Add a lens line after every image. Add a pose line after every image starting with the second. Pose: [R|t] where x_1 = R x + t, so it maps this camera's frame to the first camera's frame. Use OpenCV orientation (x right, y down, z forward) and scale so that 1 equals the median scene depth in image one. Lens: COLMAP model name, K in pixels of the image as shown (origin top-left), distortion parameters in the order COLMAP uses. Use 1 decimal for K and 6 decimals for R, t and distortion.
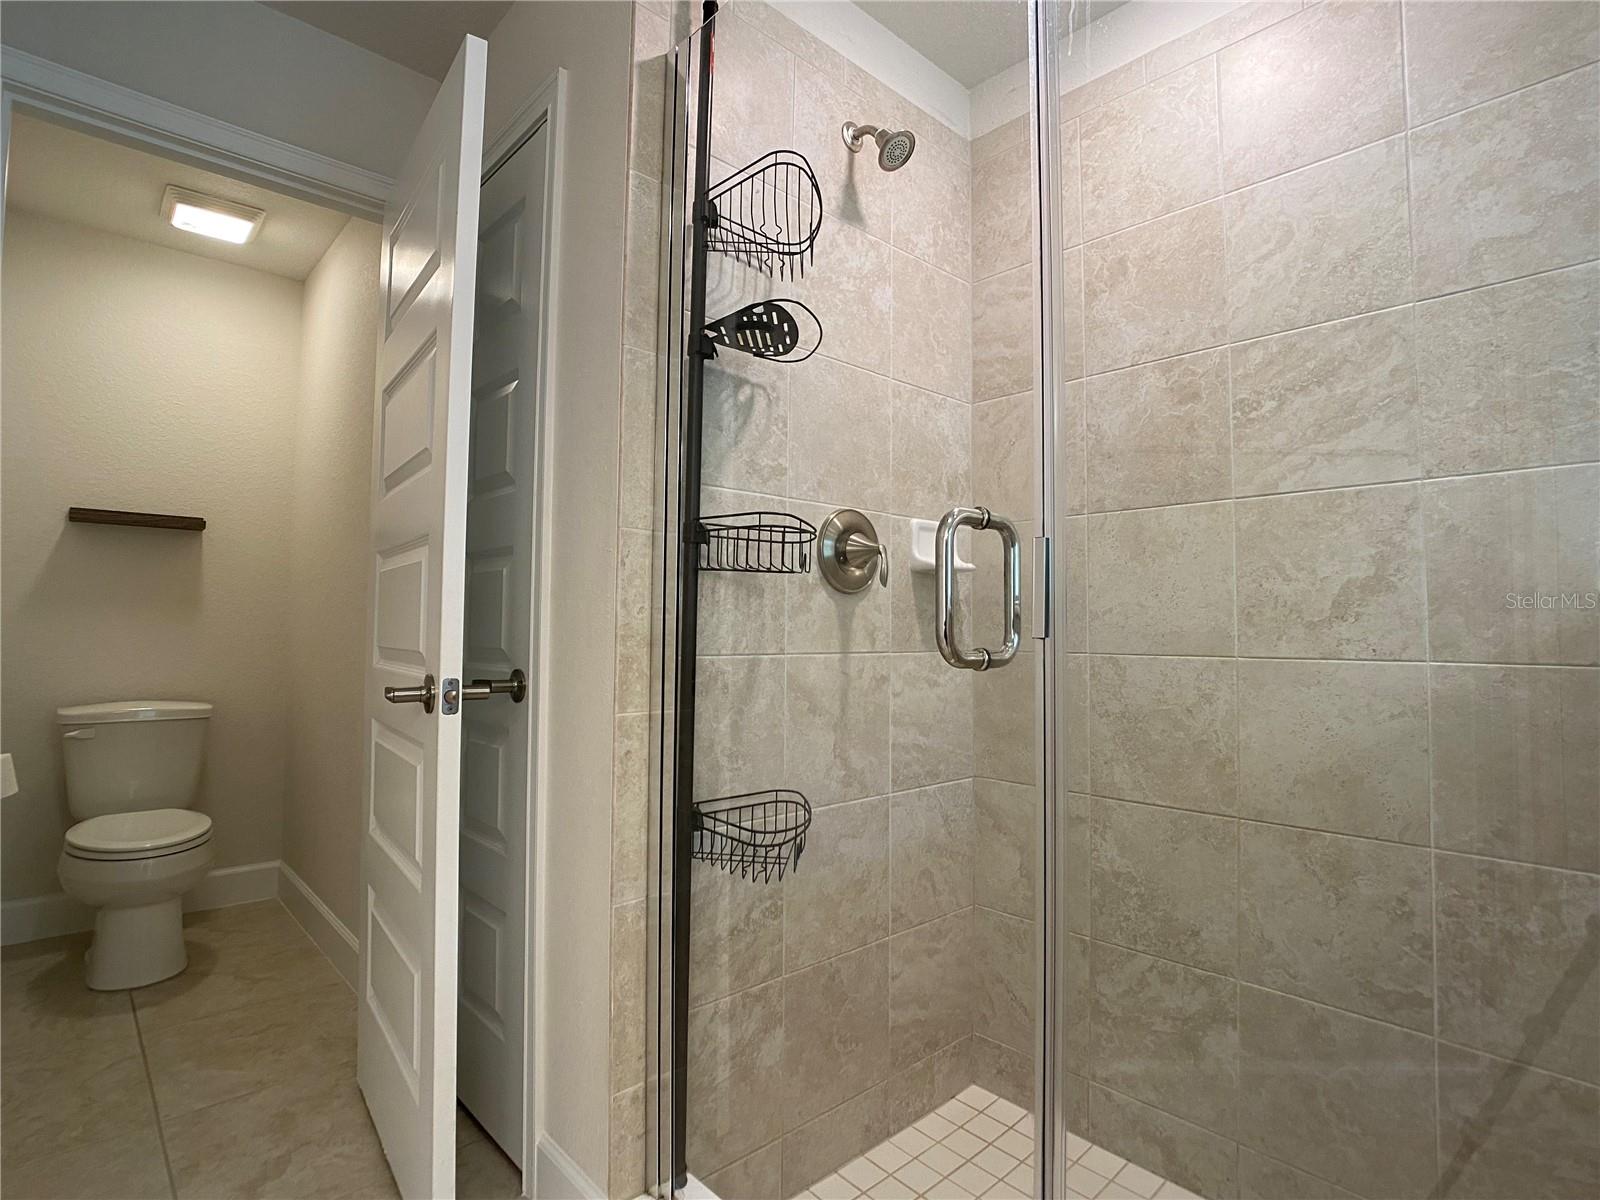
lens RADIAL K [[823.3, 0, 803.3], [0, 823.3, 588.2], [0, 0, 1]] dist [-0.043344, 0.009370]
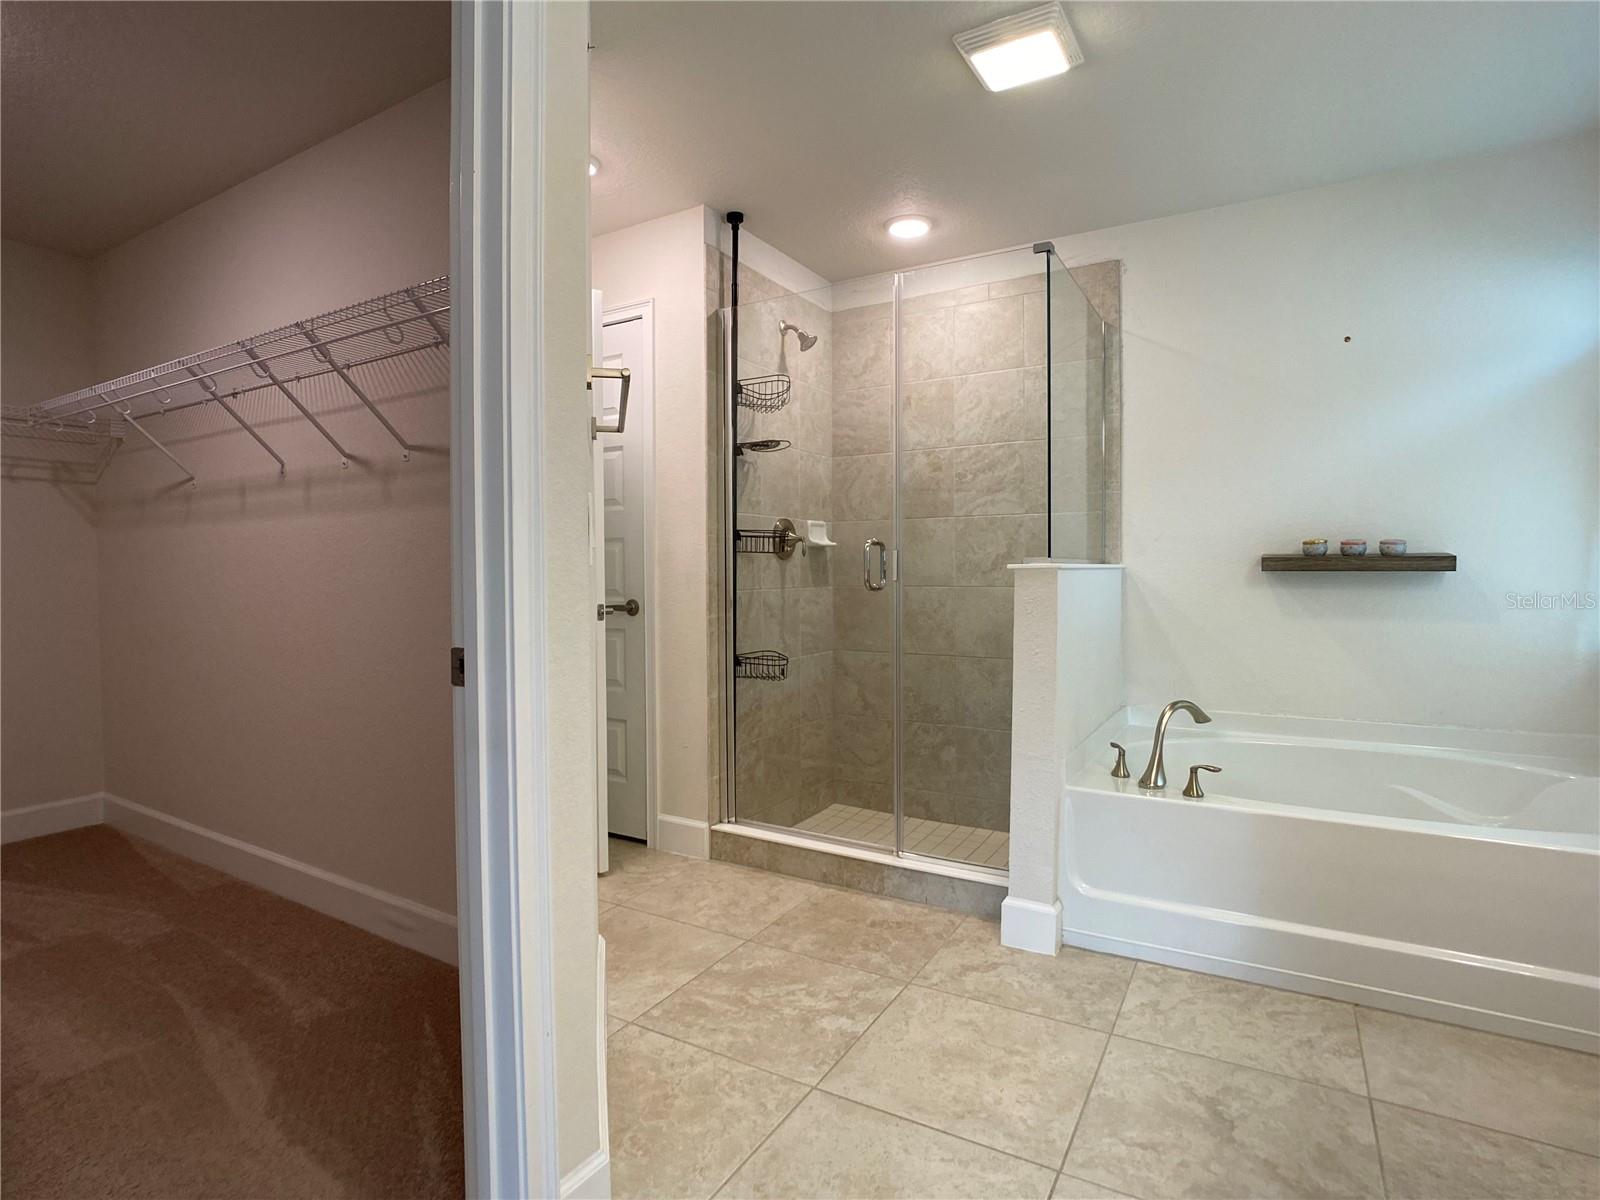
lens RADIAL K [[823.3, 0, 801.8], [0, 823.3, 592.8], [0, 0, 1]] dist [-0.043344, 0.009370]
pose [[0.958481, -0.021275, 0.284363, -0.514822], [-0.001246, 0.996891, 0.078785, -0.076404], [-0.285155, -0.075868, 0.955474, -1.038947]]
